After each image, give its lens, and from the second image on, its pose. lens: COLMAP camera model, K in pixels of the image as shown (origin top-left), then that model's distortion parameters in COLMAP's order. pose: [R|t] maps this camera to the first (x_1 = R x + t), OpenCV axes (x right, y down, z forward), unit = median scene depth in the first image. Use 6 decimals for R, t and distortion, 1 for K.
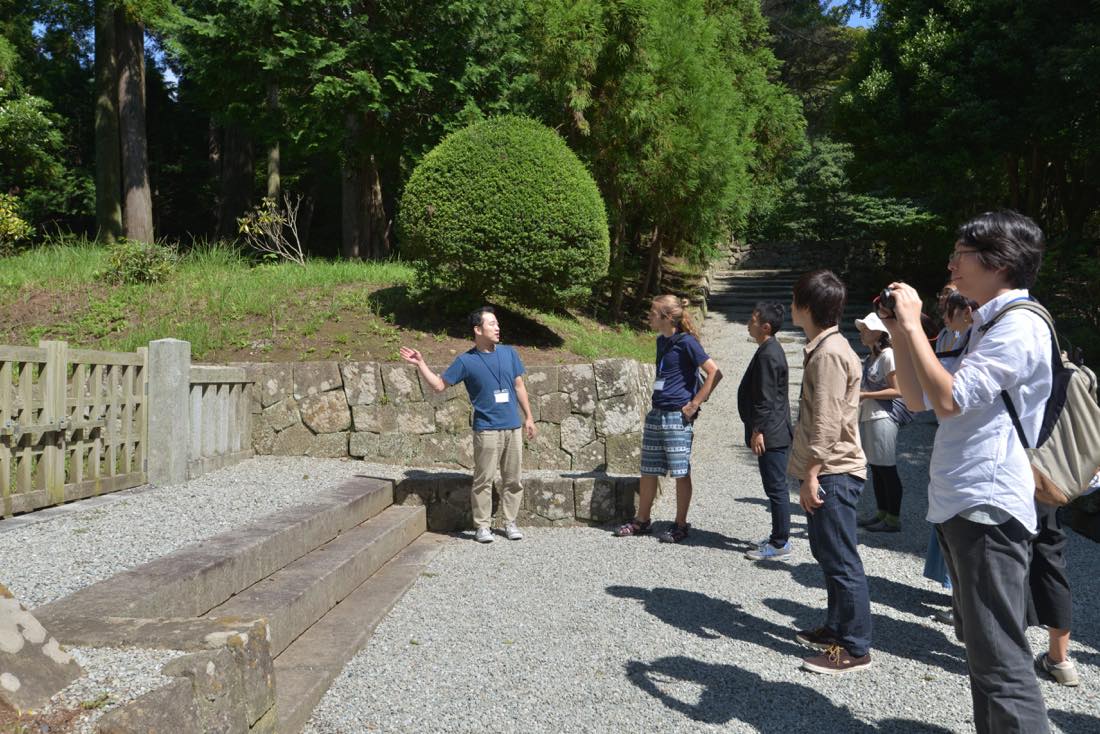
lens RADIAL K [[884.8, 0, 549.7], [0, 884.8, 369.3], [0, 0, 1]] dist [-0.007528, -0.000644]
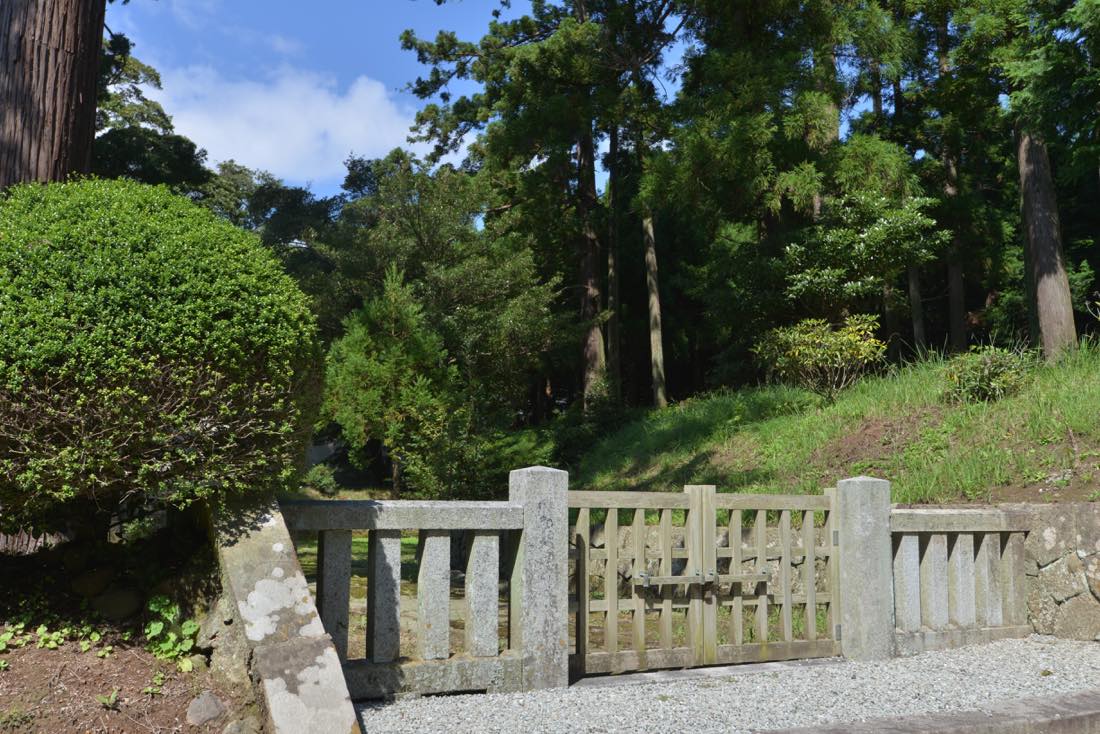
lens RADIAL K [[1115.4, 0, 549.8], [0, 1115.4, 367.6], [0, 0, 1]] dist [0.020545, 0.000000]
pose [[0.492273, -0.105903, -0.863974, 0.287164], [0.006544, 0.992993, -0.117989, -0.012825], [0.870416, 0.052429, 0.489517, 0.203640]]
